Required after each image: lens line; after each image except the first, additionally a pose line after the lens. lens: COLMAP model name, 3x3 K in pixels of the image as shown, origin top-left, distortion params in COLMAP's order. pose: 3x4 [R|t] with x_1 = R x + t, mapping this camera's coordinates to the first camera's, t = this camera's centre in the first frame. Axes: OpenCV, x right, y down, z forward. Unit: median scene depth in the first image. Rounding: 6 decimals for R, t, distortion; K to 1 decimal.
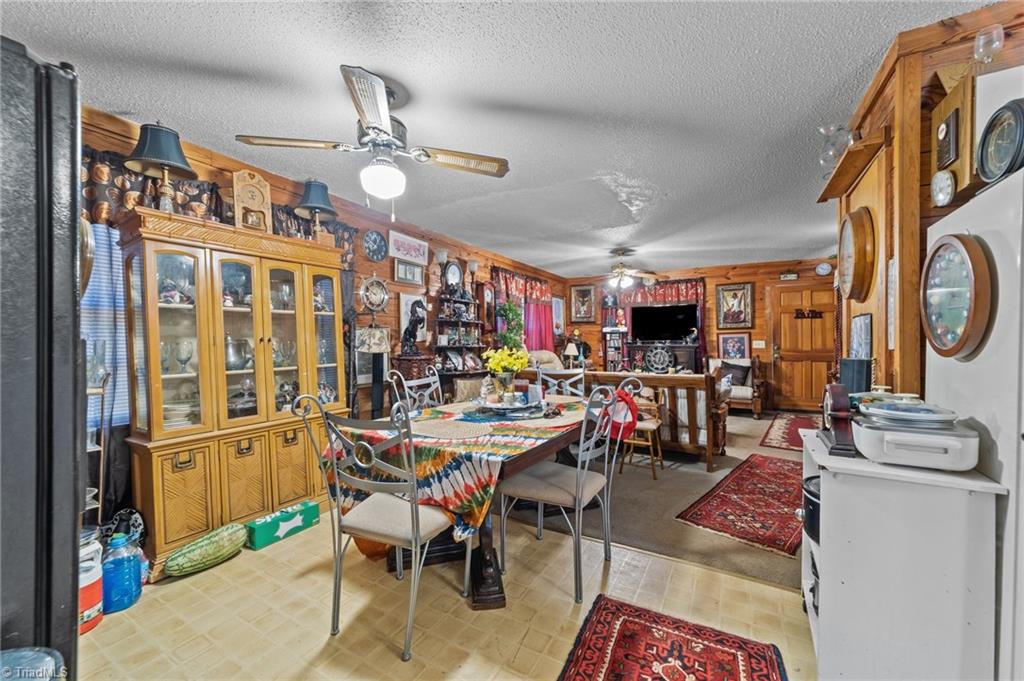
lens RADIAL K [[409.7, 0, 503.8], [0, 409.7, 342.8], [0, 0, 1]] dist [0.004100, 0.000510]
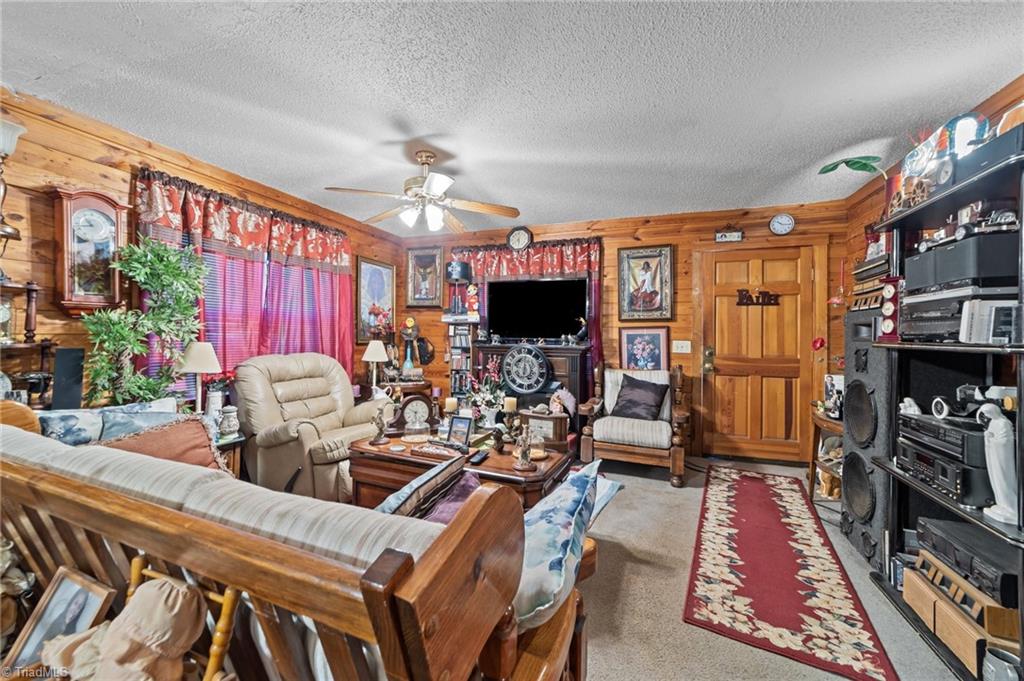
lens RADIAL K [[378.5, 0, 516.4], [0, 378.5, 335.1], [0, 0, 1]] dist [-0.000987, 0.000407]
pose [[0.988405, 0.015300, 0.151071, 0.290272], [-0.014896, 0.999882, -0.003804, -0.007753], [-0.151111, 0.001509, 0.988516, 0.476031]]
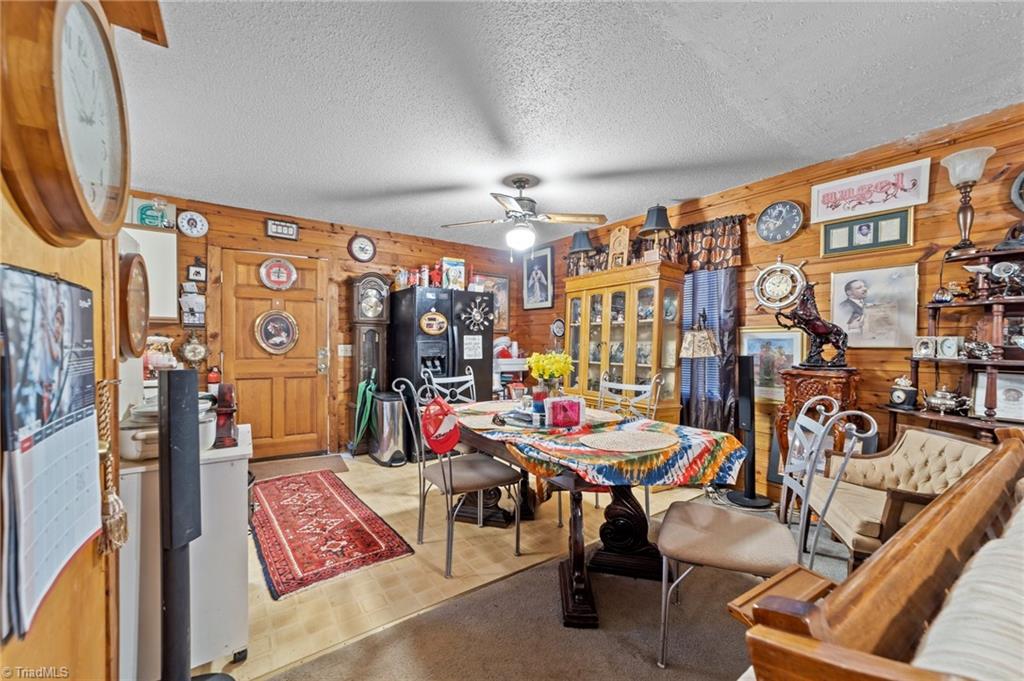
lens RADIAL K [[409.7, 0, 512.9], [0, 409.7, 351.1], [0, 0, 1]] dist [0.004100, 0.000510]
pose [[-0.425701, 0.019813, -0.904647, 0.385804], [-0.012266, 0.999542, 0.027664, -0.007255], [0.904781, 0.022873, -0.425263, 0.569101]]
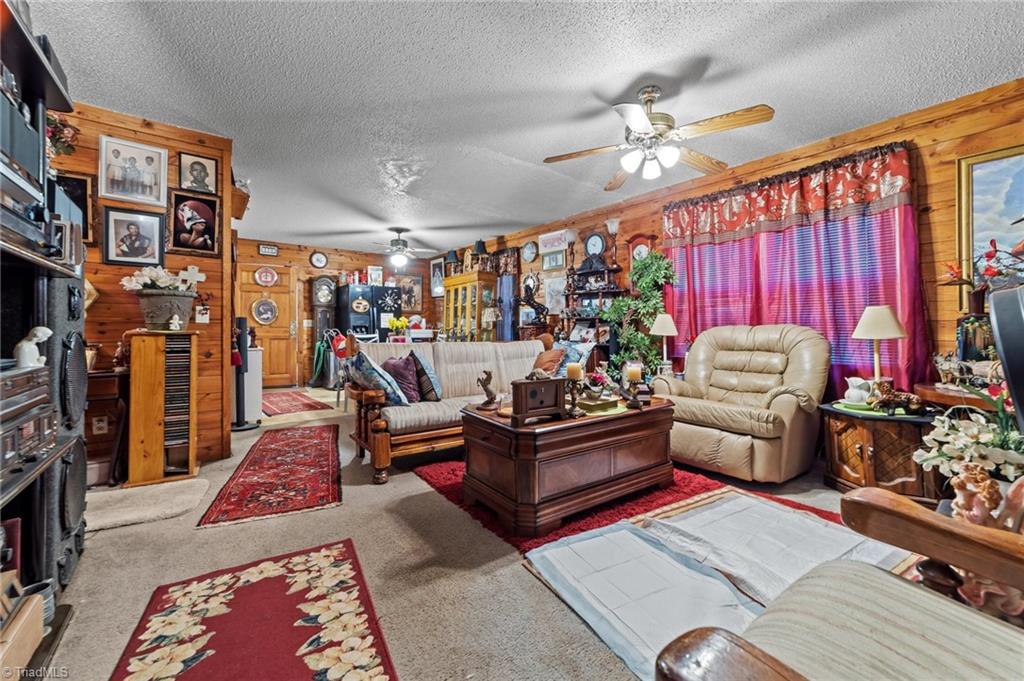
lens RADIAL K [[409.7, 0, 510.0], [0, 409.7, 331.7], [0, 0, 1]] dist [0.004100, 0.000510]
pose [[-0.387808, 0.005613, -0.921723, 0.714947], [-0.003714, 0.999964, 0.007652, 0.028846], [0.921733, 0.006391, -0.387773, 0.983037]]
